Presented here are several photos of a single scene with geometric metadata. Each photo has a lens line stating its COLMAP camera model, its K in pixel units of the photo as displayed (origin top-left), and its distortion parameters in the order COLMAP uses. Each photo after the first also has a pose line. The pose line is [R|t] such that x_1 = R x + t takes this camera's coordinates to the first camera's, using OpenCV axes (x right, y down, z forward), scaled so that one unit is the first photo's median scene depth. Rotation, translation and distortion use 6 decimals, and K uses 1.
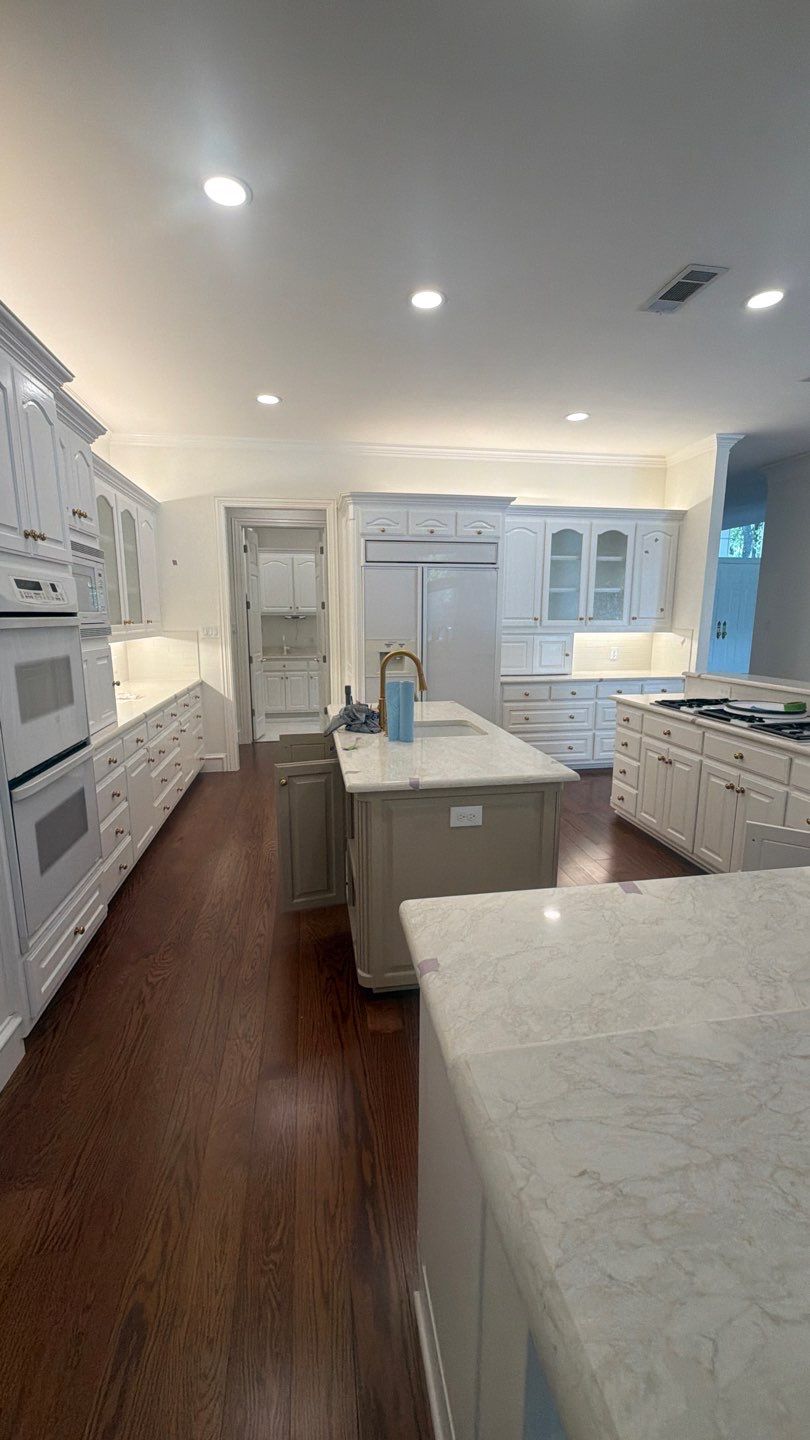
lens RADIAL K [[572.9, 0, 405.0], [0, 572.9, 720.0], [0, 0, 1]] dist [-0.000980, 0.000134]
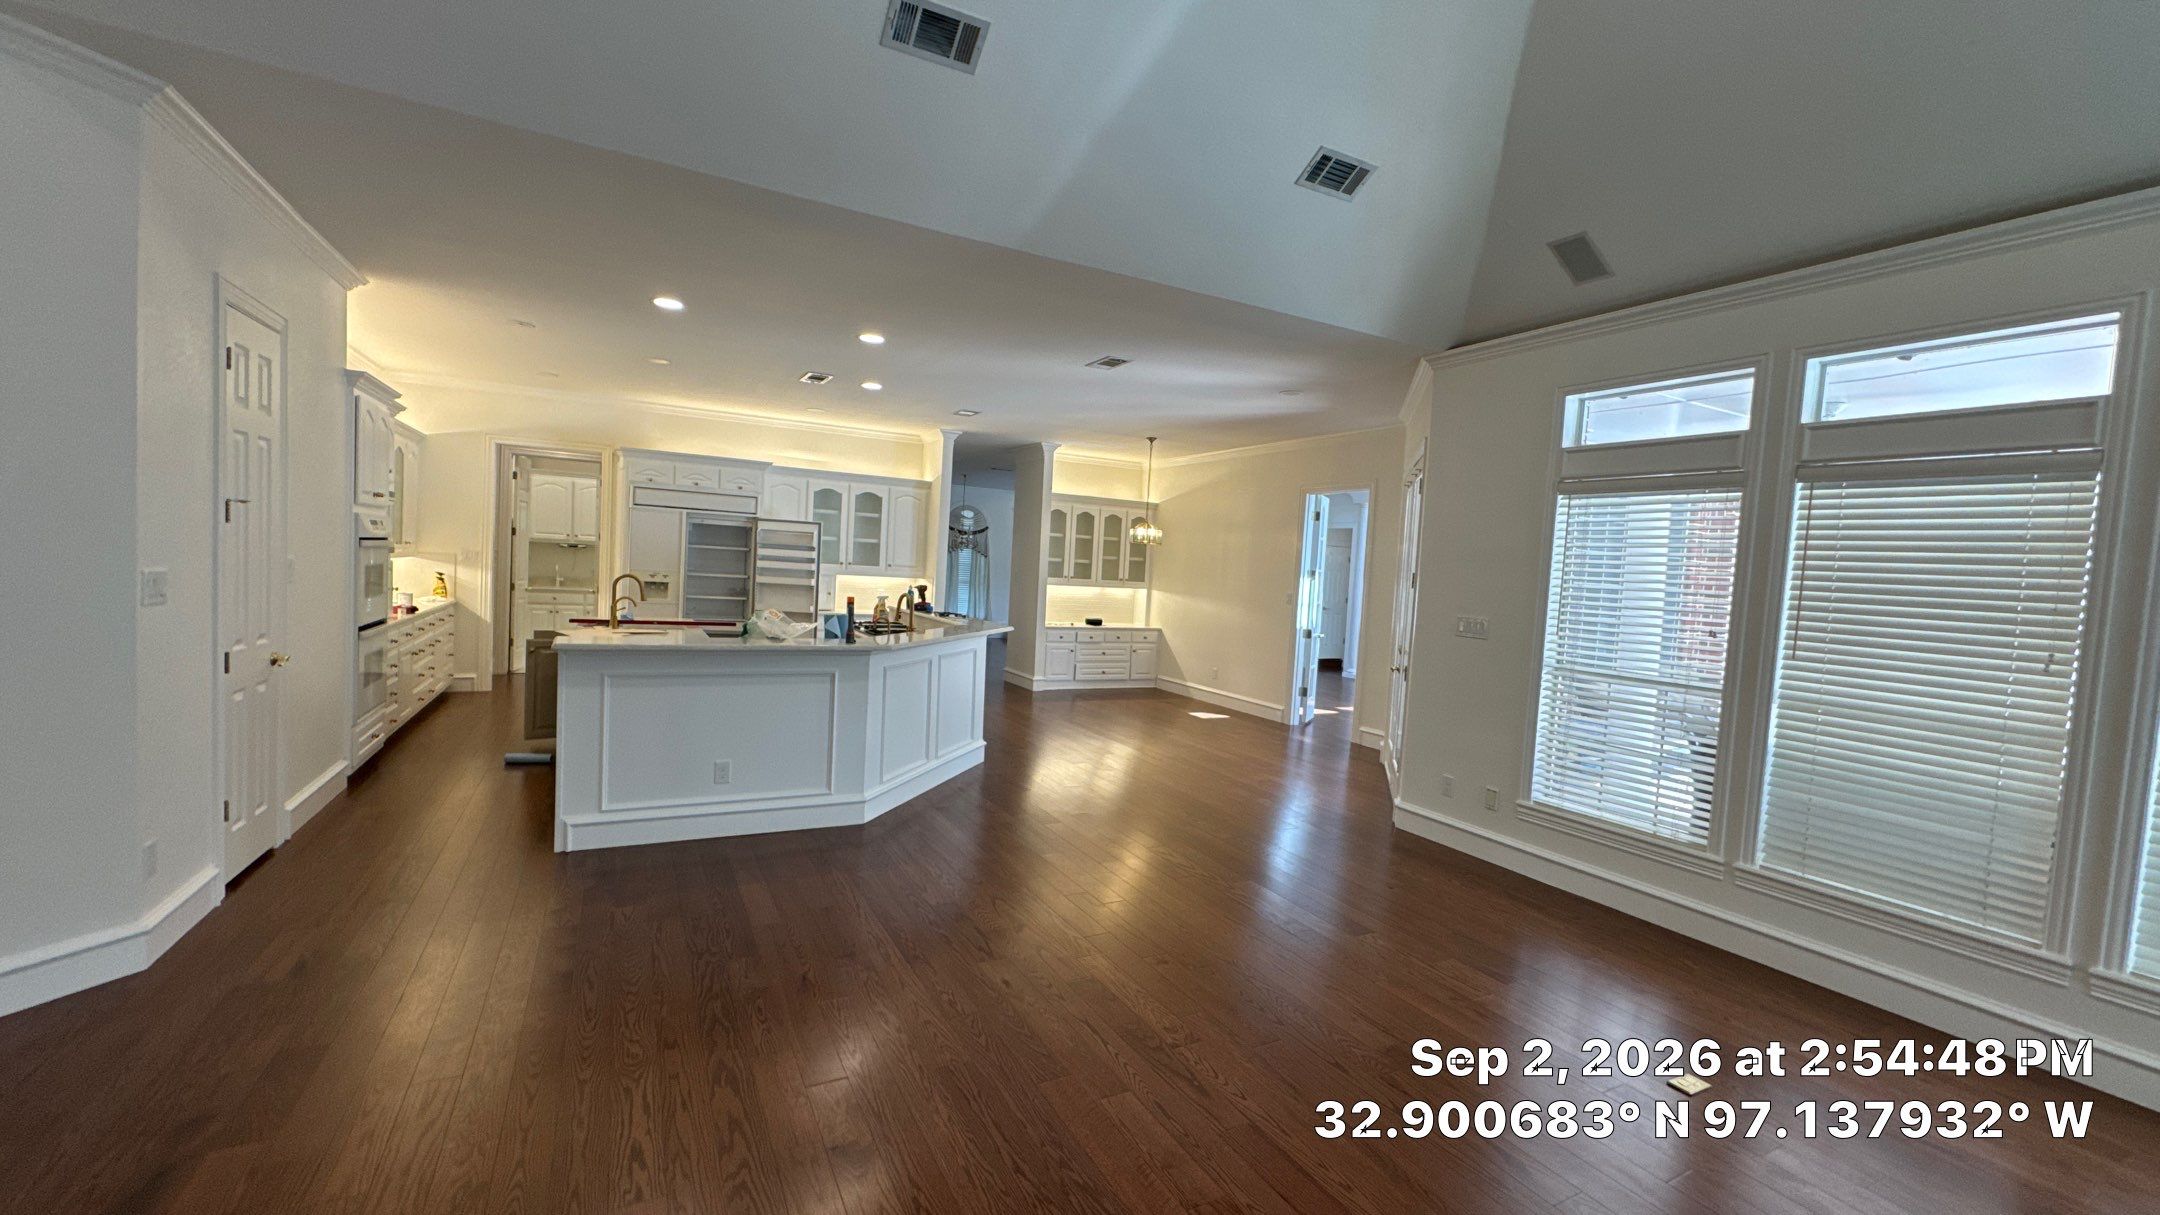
lens RADIAL K [[859.4, 0, 1086.0], [0, 859.4, 615.2], [0, 0, 1]] dist [-0.000980, 0.000134]
pose [[0.945538, 0.037728, 0.323319, 0.216960], [-0.000139, 0.993307, -0.115502, 0.133233], [-0.325513, 0.109167, 0.939215, -0.814255]]
